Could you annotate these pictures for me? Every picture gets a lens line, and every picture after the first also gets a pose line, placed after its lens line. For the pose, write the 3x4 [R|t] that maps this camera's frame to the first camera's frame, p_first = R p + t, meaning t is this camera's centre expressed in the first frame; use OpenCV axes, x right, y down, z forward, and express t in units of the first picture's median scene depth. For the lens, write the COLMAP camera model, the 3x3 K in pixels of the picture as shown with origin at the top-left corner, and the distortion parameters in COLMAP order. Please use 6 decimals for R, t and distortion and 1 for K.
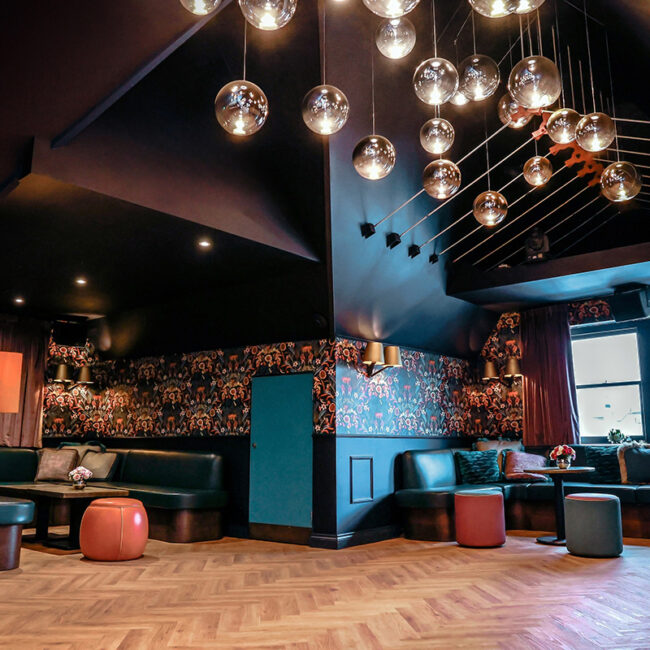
lens RADIAL K [[664.9, 0, 325.0], [0, 664.9, 325.0], [0, 0, 1]] dist [-0.071658, 0.004762]
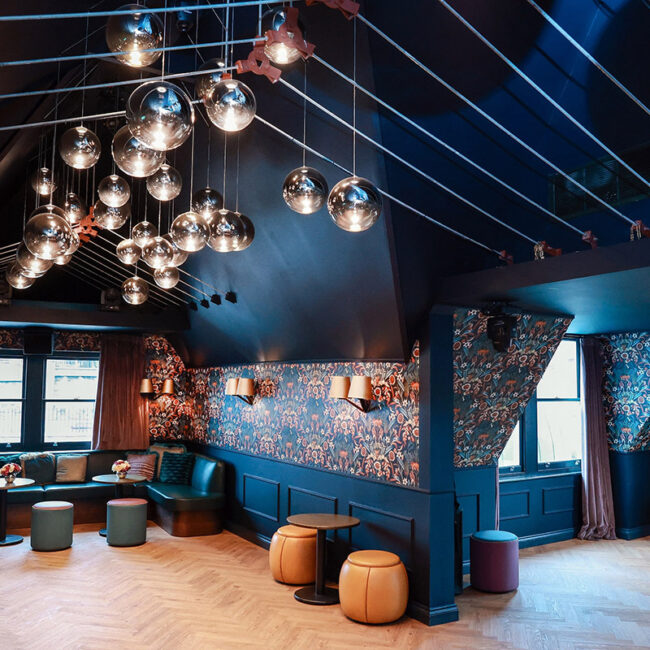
lens RADIAL K [[664.9, 0, 325.0], [0, 664.9, 325.0], [0, 0, 1]] dist [-0.071658, 0.004762]
pose [[0.325365, 0.092024, 0.941100, -0.511706], [-0.176704, 0.983638, -0.035092, -0.109512], [-0.928931, -0.154879, 0.336302, 0.068745]]
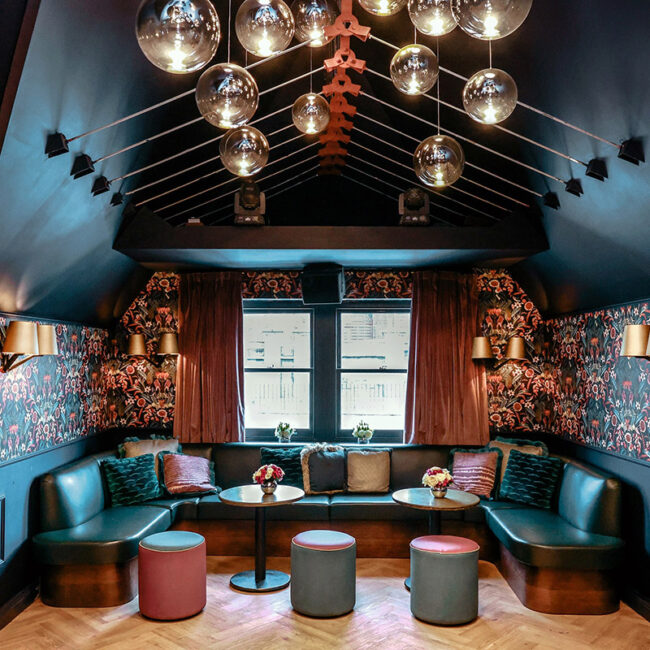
lens RADIAL K [[664.9, 0, 325.0], [0, 664.9, 325.0], [0, 0, 1]] dist [-0.071658, 0.004762]
pose [[0.756748, 0.041461, 0.652391, -0.099280], [-0.123150, 0.989159, 0.079986, -0.047821], [-0.642002, -0.140872, 0.753650, 0.307397]]
